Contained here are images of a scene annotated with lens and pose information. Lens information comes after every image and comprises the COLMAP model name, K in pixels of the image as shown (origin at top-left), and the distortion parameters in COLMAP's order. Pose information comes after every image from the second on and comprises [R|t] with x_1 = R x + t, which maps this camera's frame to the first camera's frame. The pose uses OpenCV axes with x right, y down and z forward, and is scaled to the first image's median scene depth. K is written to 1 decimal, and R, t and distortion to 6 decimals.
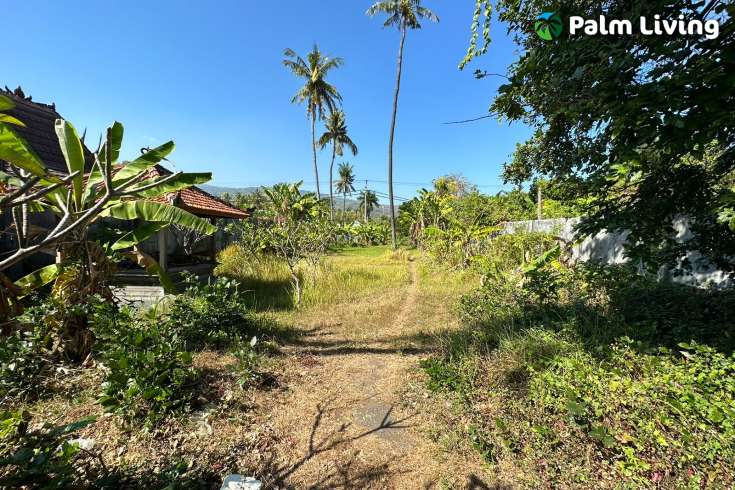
lens RADIAL K [[292.7, 0, 365.2], [0, 292.7, 246.5], [0, 0, 1]] dist [-0.003710, -0.000215]
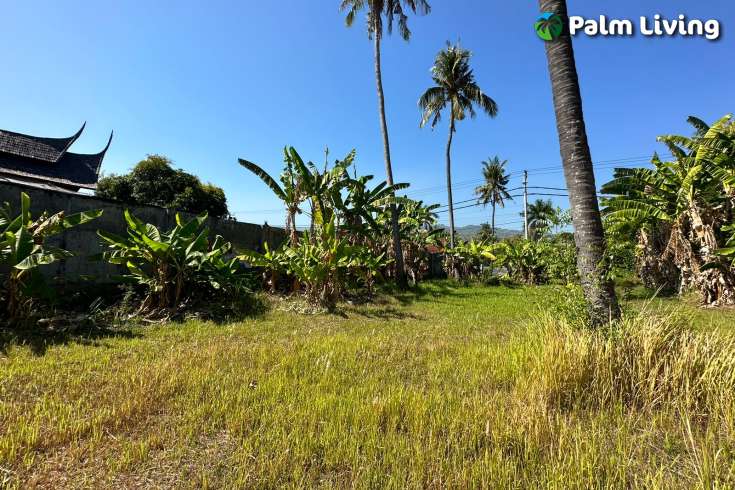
lens RADIAL K [[292.7, 0, 365.2], [0, 292.7, 246.5], [0, 0, 1]] dist [-0.003710, -0.000215]
pose [[0.845845, -0.042292, -0.531750, 0.045090], [-0.026973, 0.992186, -0.121818, 0.000284], [0.532747, 0.117382, 0.838095, 0.451269]]
